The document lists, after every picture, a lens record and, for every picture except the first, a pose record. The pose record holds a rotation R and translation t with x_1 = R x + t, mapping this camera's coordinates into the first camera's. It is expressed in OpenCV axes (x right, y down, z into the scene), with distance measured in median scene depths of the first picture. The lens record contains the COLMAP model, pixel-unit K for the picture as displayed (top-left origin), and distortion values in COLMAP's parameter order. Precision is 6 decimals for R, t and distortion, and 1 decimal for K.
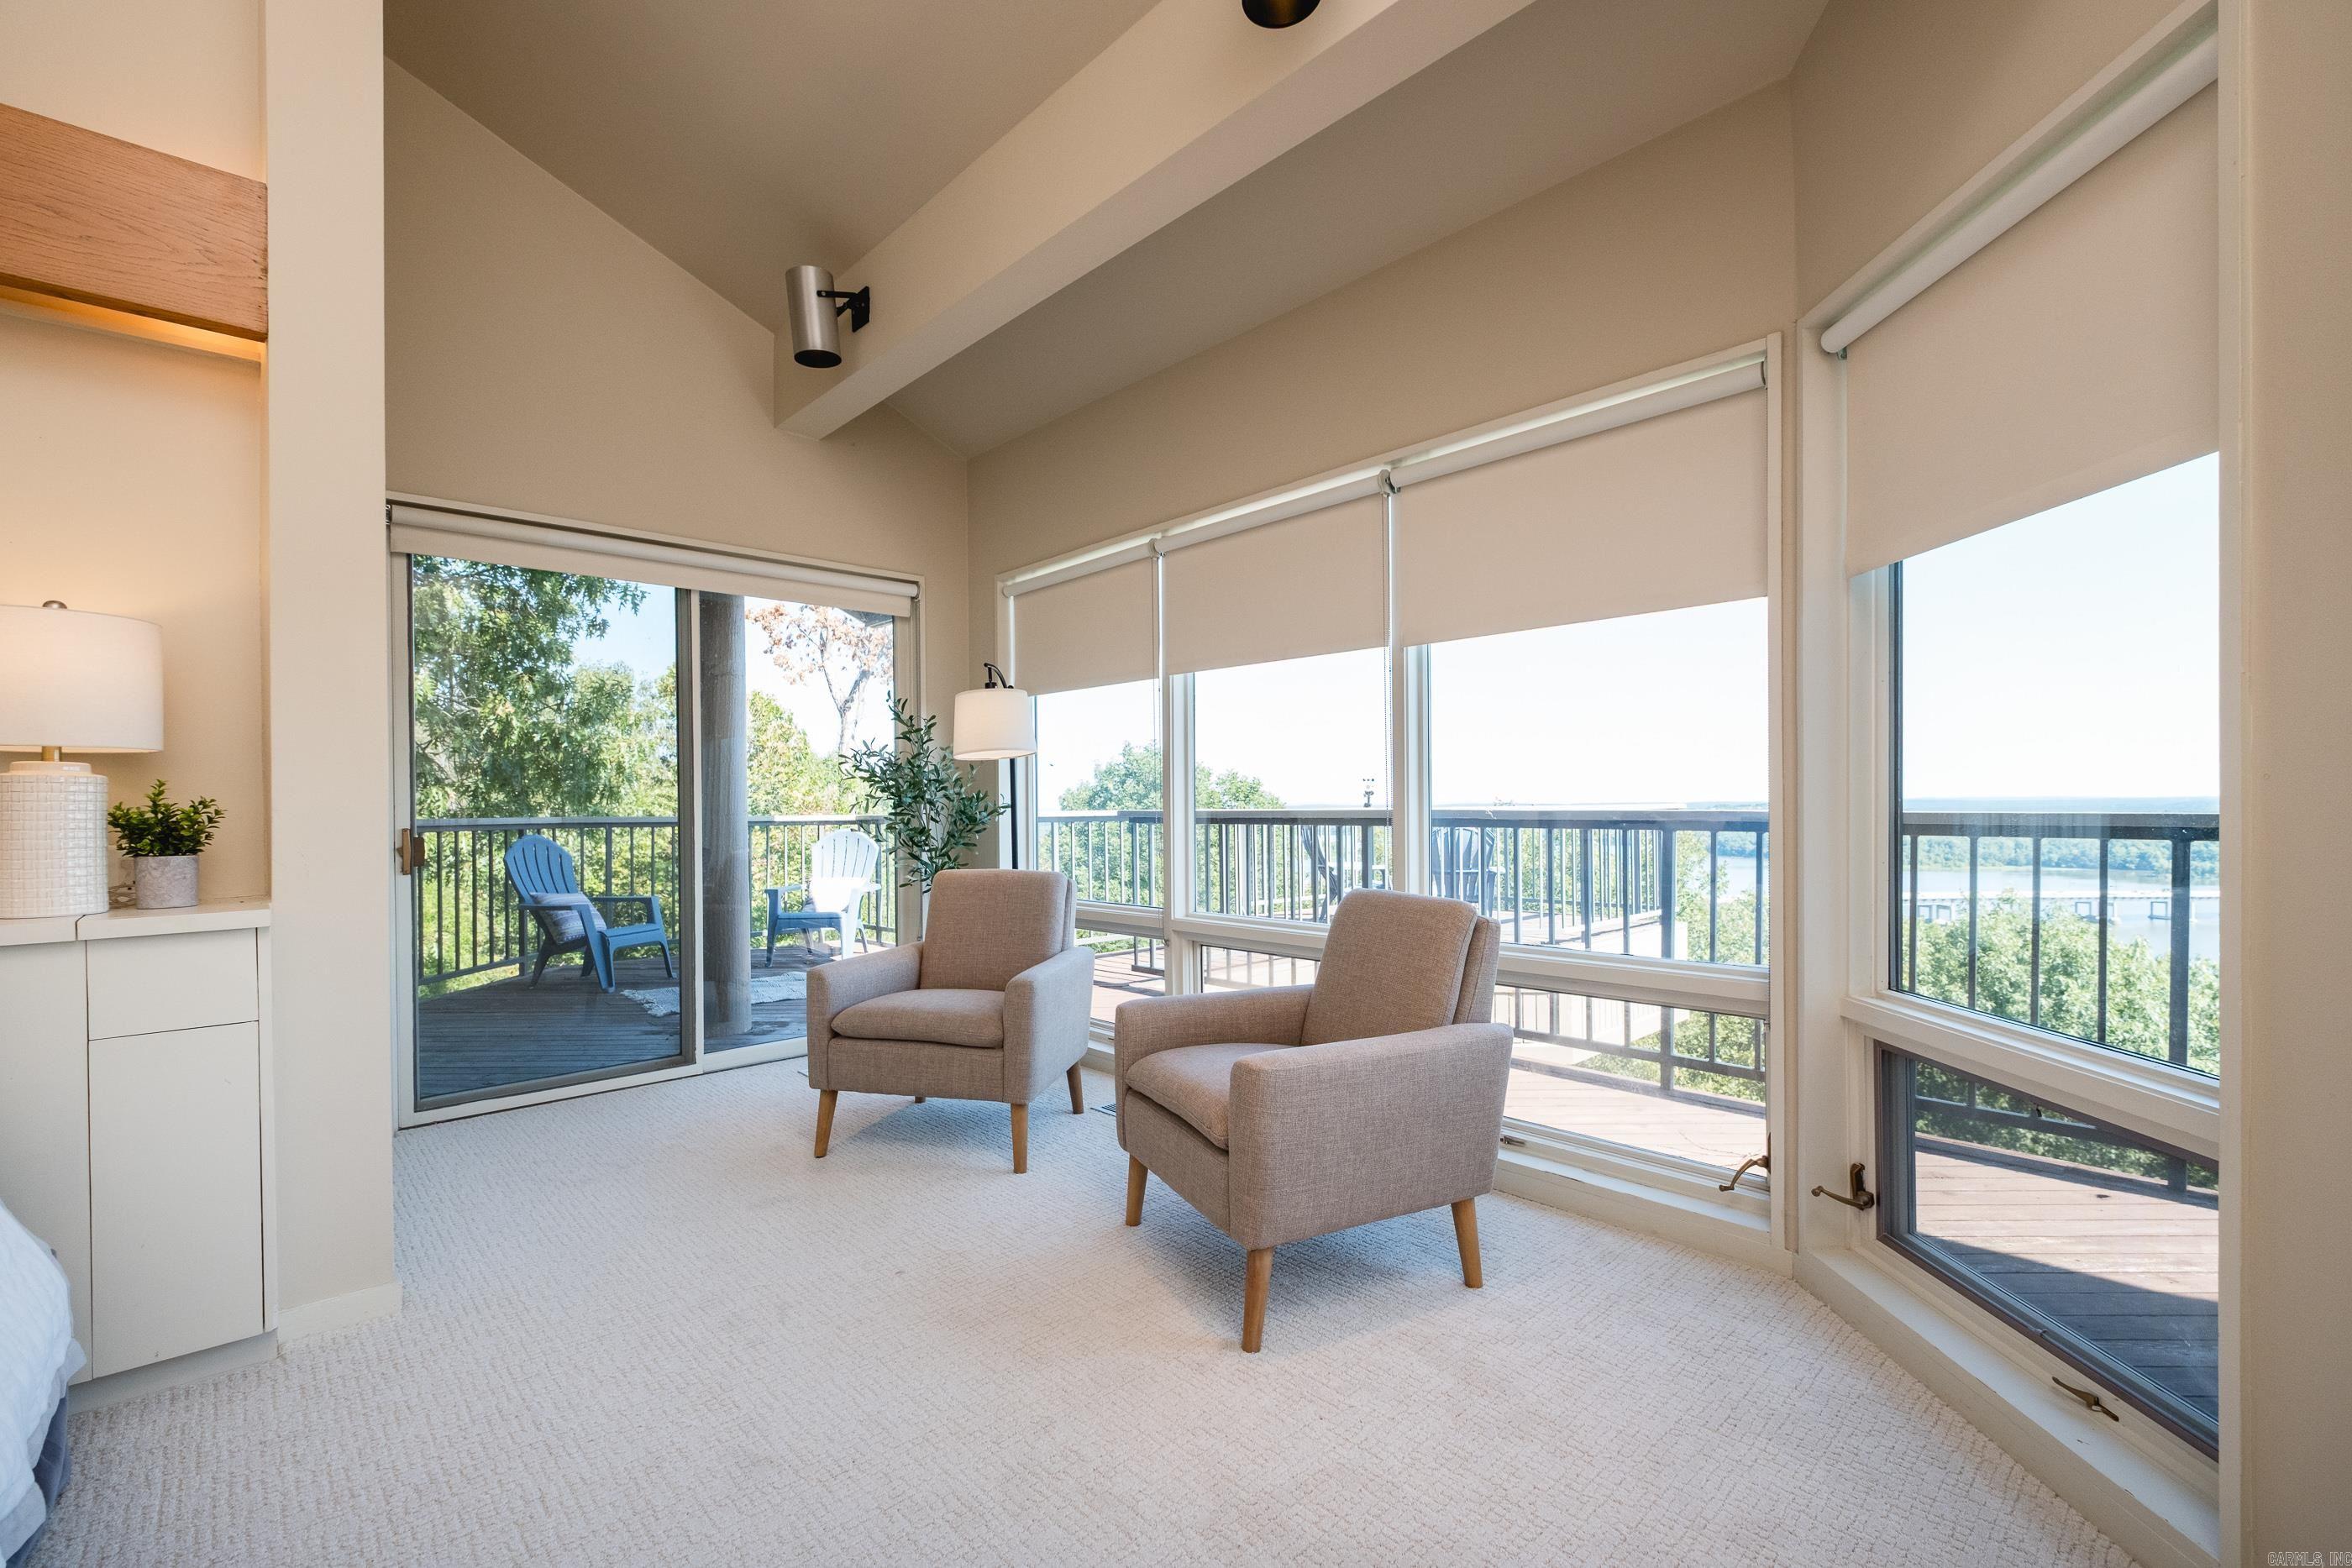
lens RADIAL K [[1024.1, 0, 1178.0], [0, 1024.1, 804.3], [0, 0, 1]] dist [0.014886, -0.000963]
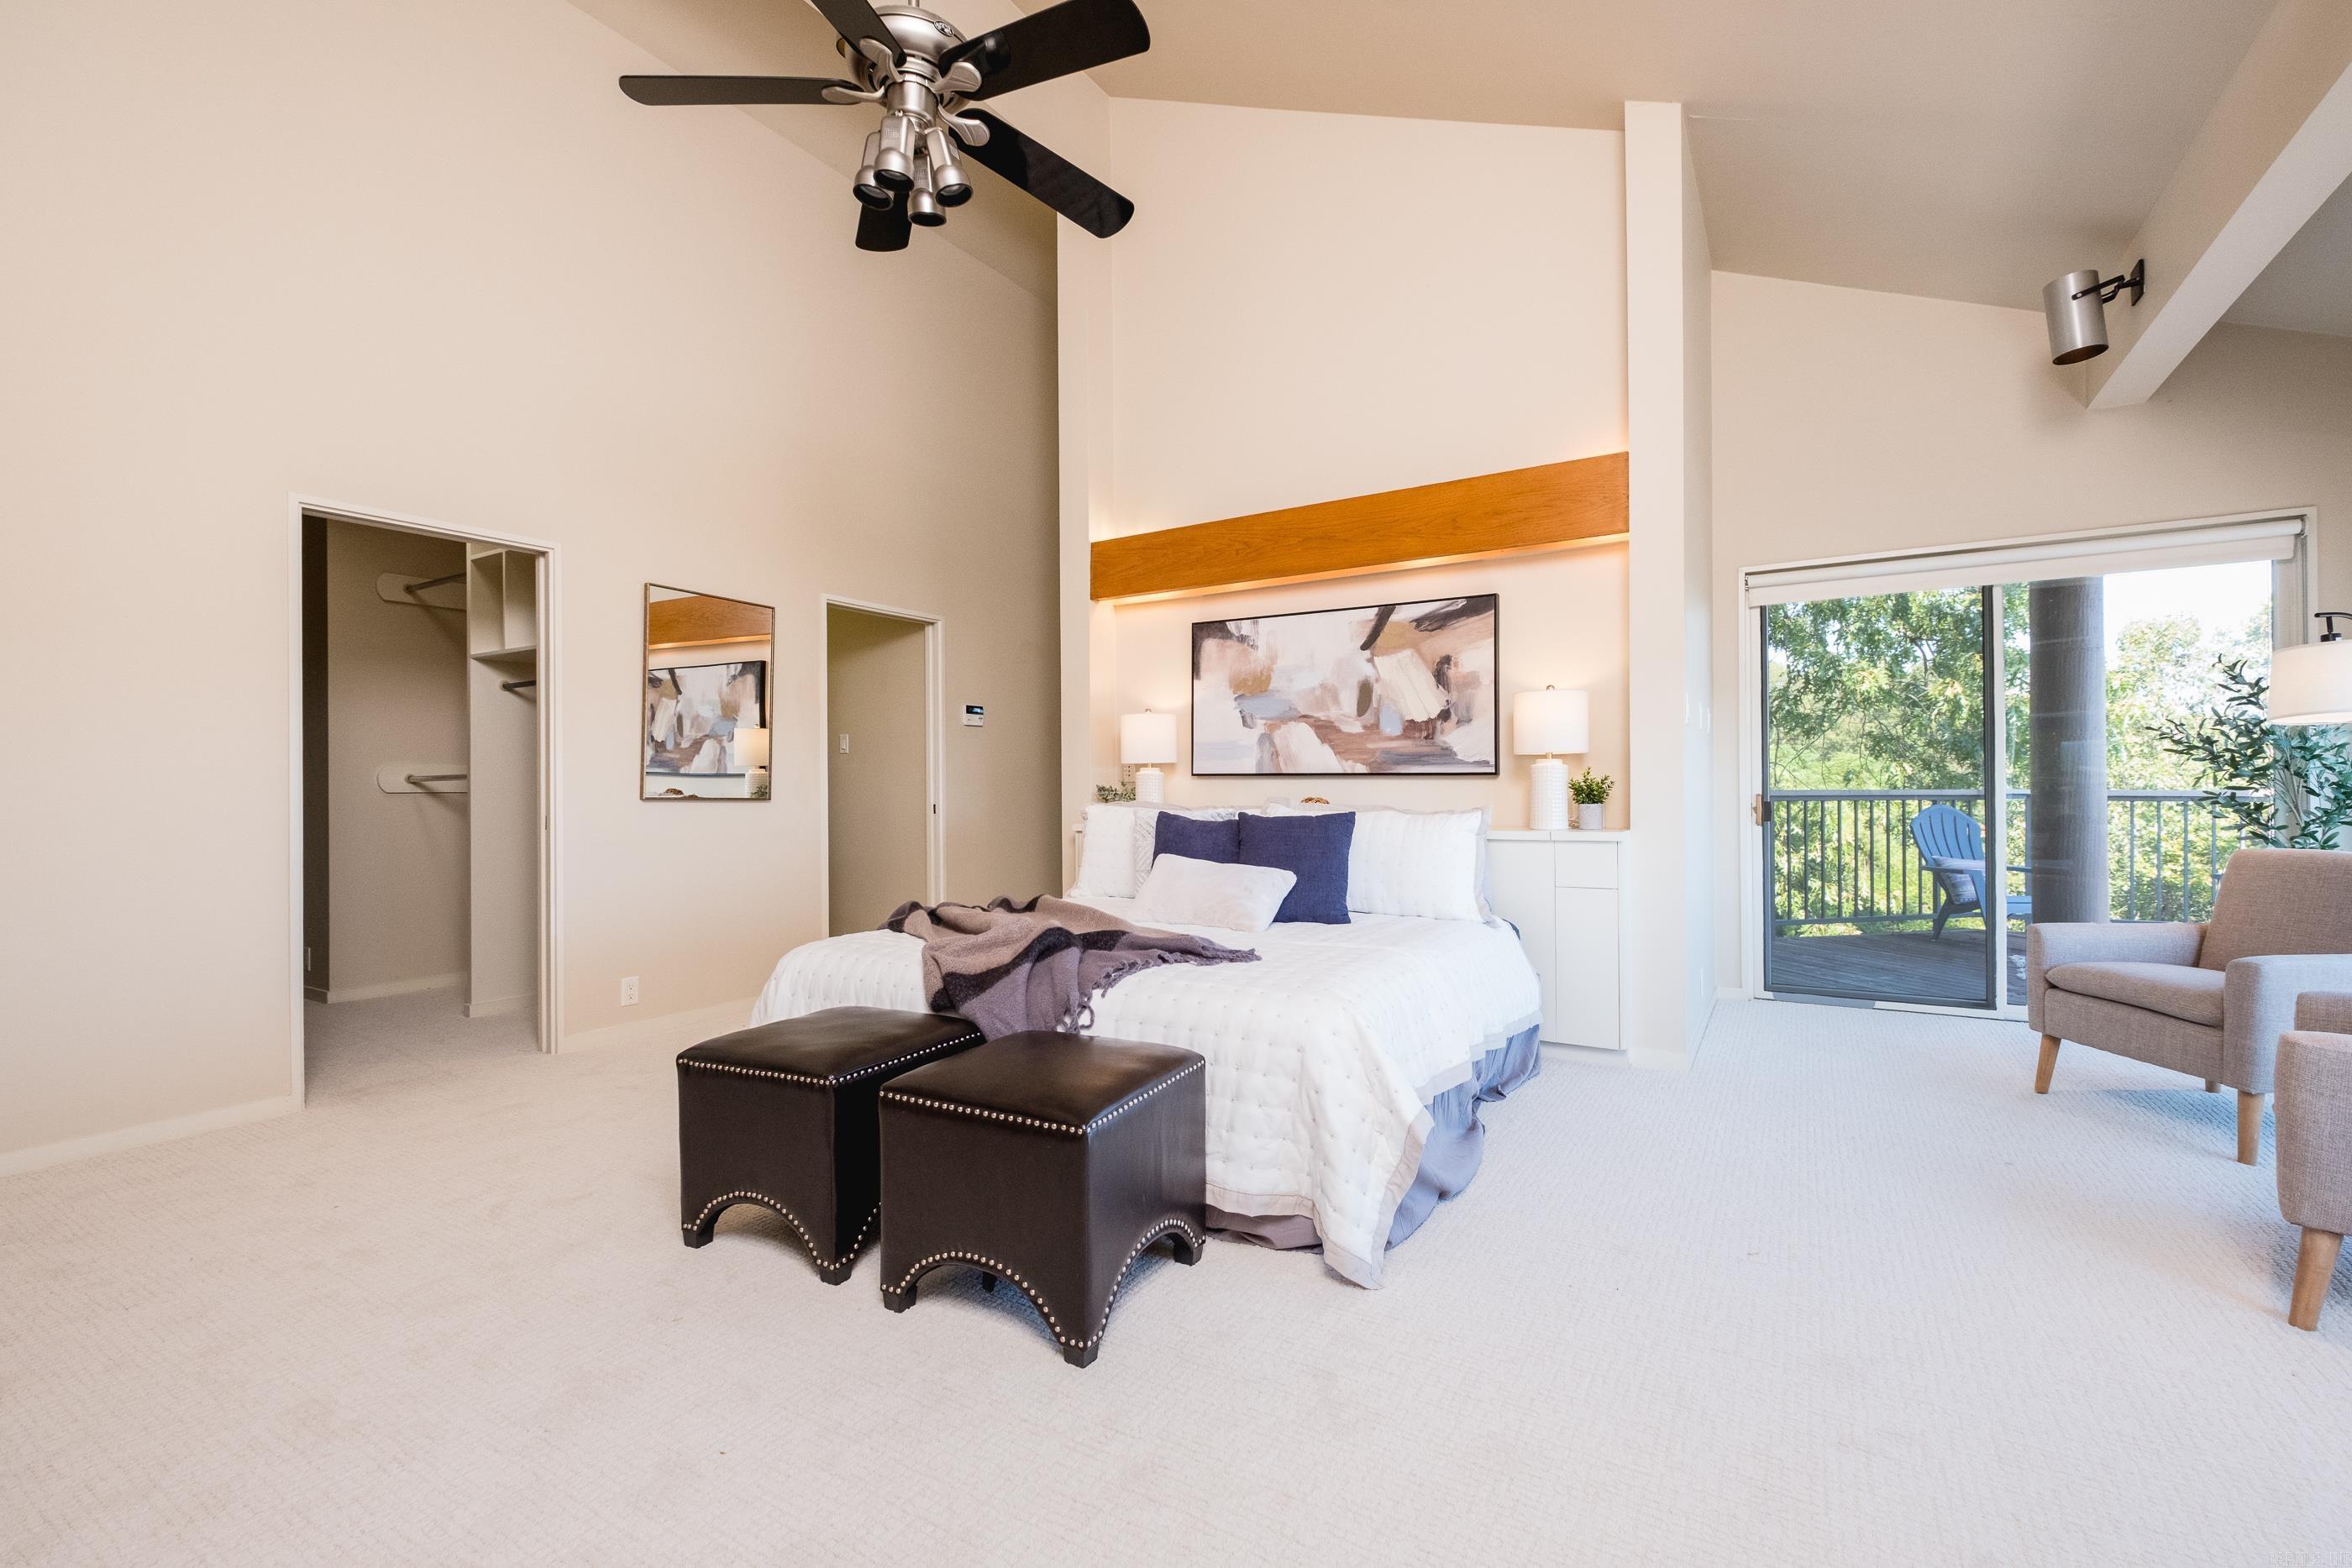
lens RADIAL K [[1024.1, 0, 1170.5], [0, 1024.1, 781.3], [0, 0, 1]] dist [0.014886, -0.000963]
pose [[0.257832, -0.000335, -0.966190, 0.452947], [0.003419, 0.999994, 0.000566, 0.000960], [0.966184, -0.003449, 0.257832, -0.182495]]
